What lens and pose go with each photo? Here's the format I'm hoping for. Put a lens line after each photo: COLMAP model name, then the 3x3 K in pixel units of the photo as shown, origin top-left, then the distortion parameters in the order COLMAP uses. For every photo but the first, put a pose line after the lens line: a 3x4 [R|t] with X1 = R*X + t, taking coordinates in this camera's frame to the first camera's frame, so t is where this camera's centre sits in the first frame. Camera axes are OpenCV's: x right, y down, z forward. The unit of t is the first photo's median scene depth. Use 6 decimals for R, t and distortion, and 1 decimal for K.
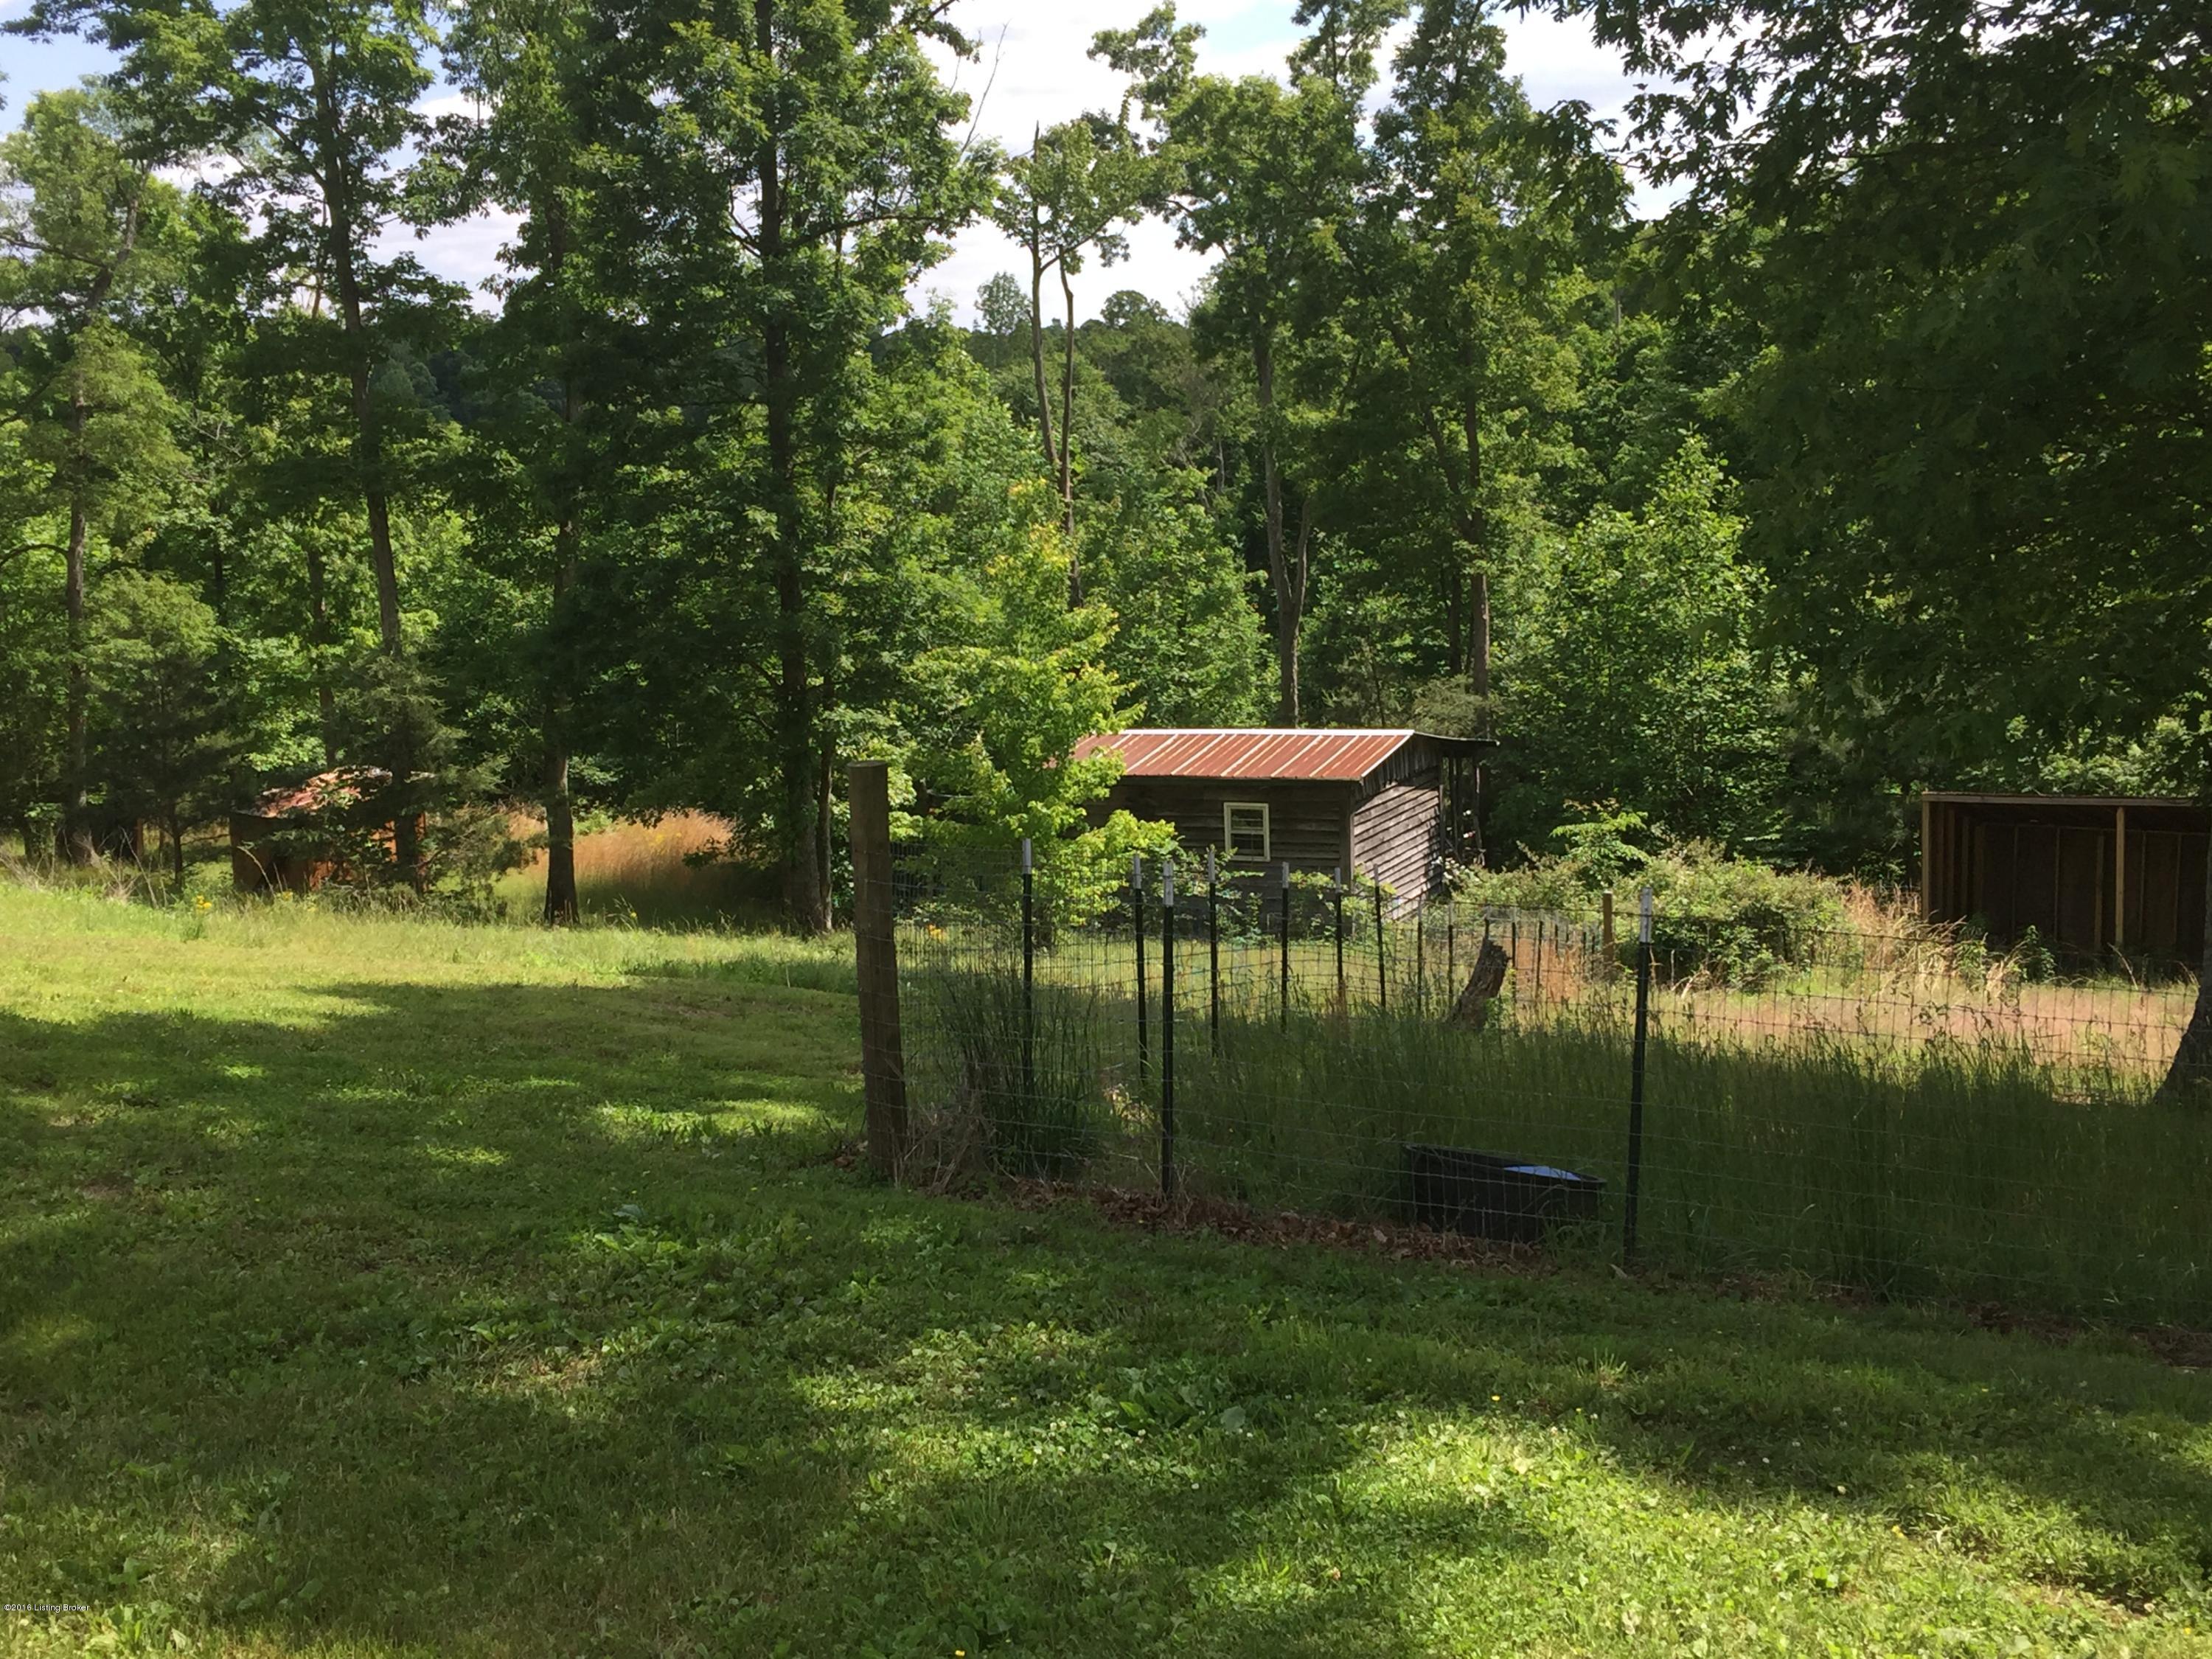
lens RADIAL K [[2233.0, 0, 1105.1], [0, 2233.0, 793.5], [0, 0, 1]] dist [-0.005306, 0.034881]
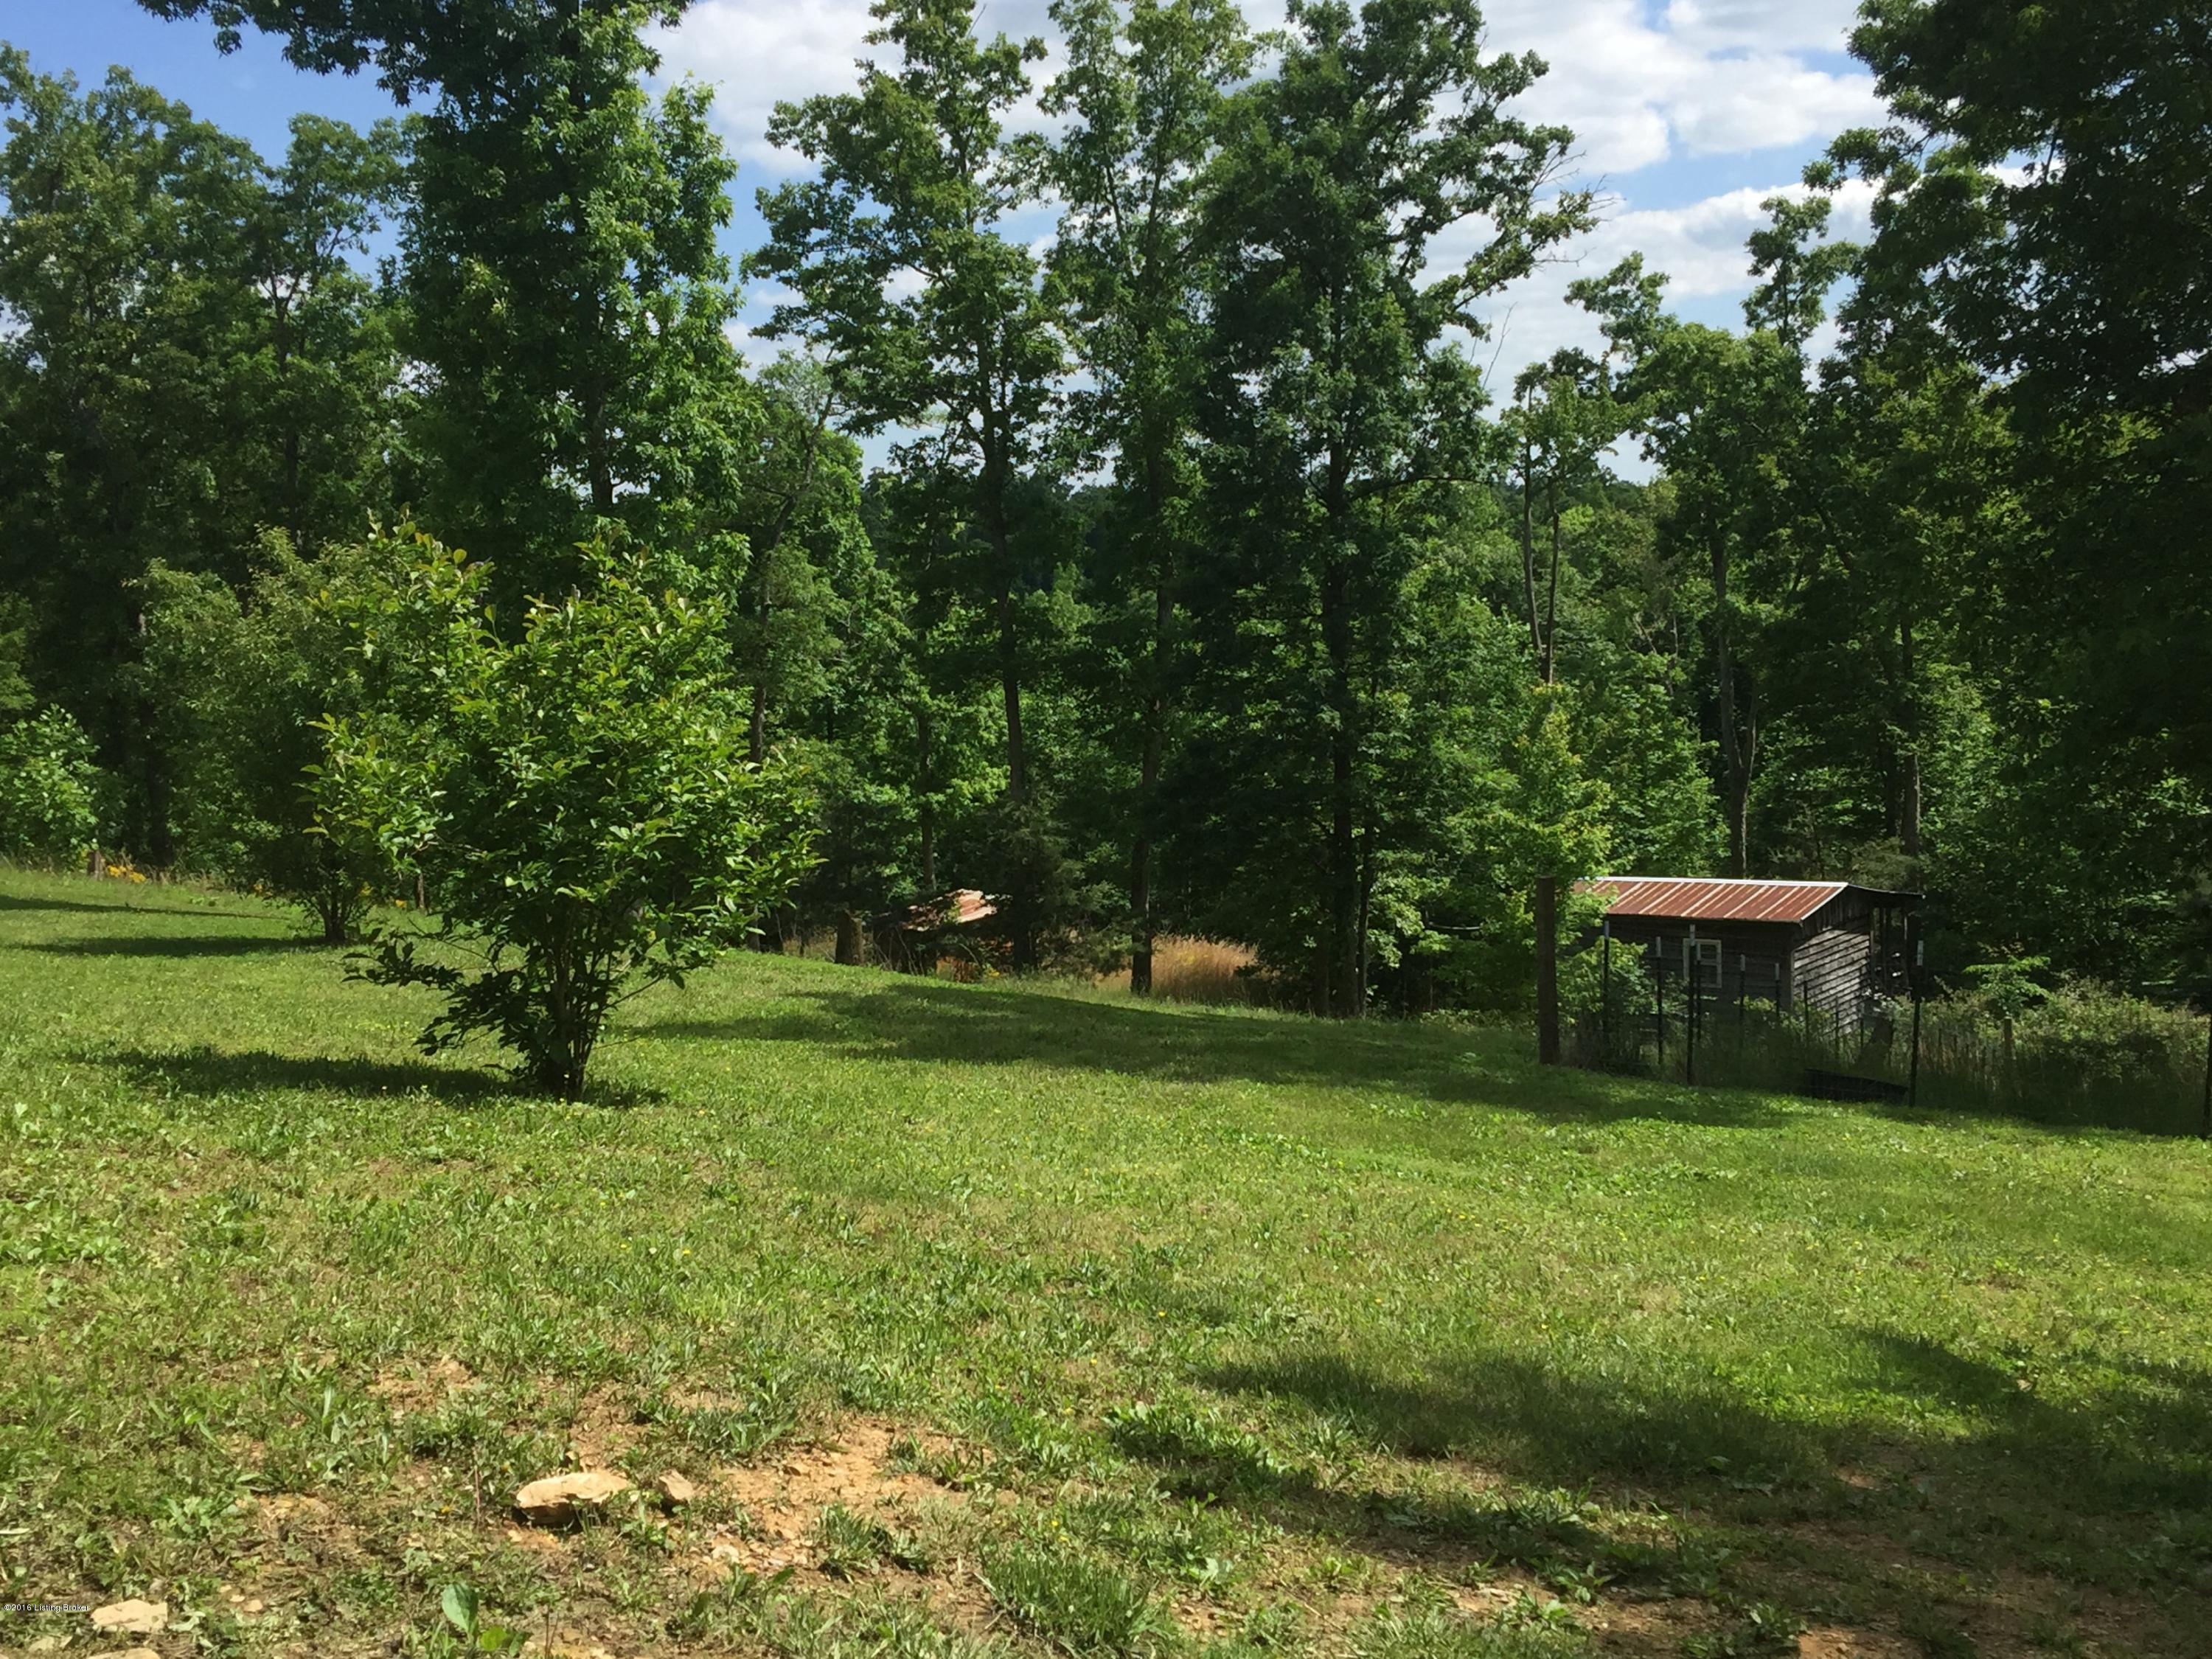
lens RADIAL K [[2233.0, 0, 1105.1], [0, 2233.0, 793.5], [0, 0, 1]] dist [-0.005306, 0.034881]
pose [[0.981458, 0.018308, -0.190799, -0.020931], [-0.030855, 0.997536, -0.062999, 0.009742], [0.189176, 0.067718, 0.979605, -0.212099]]
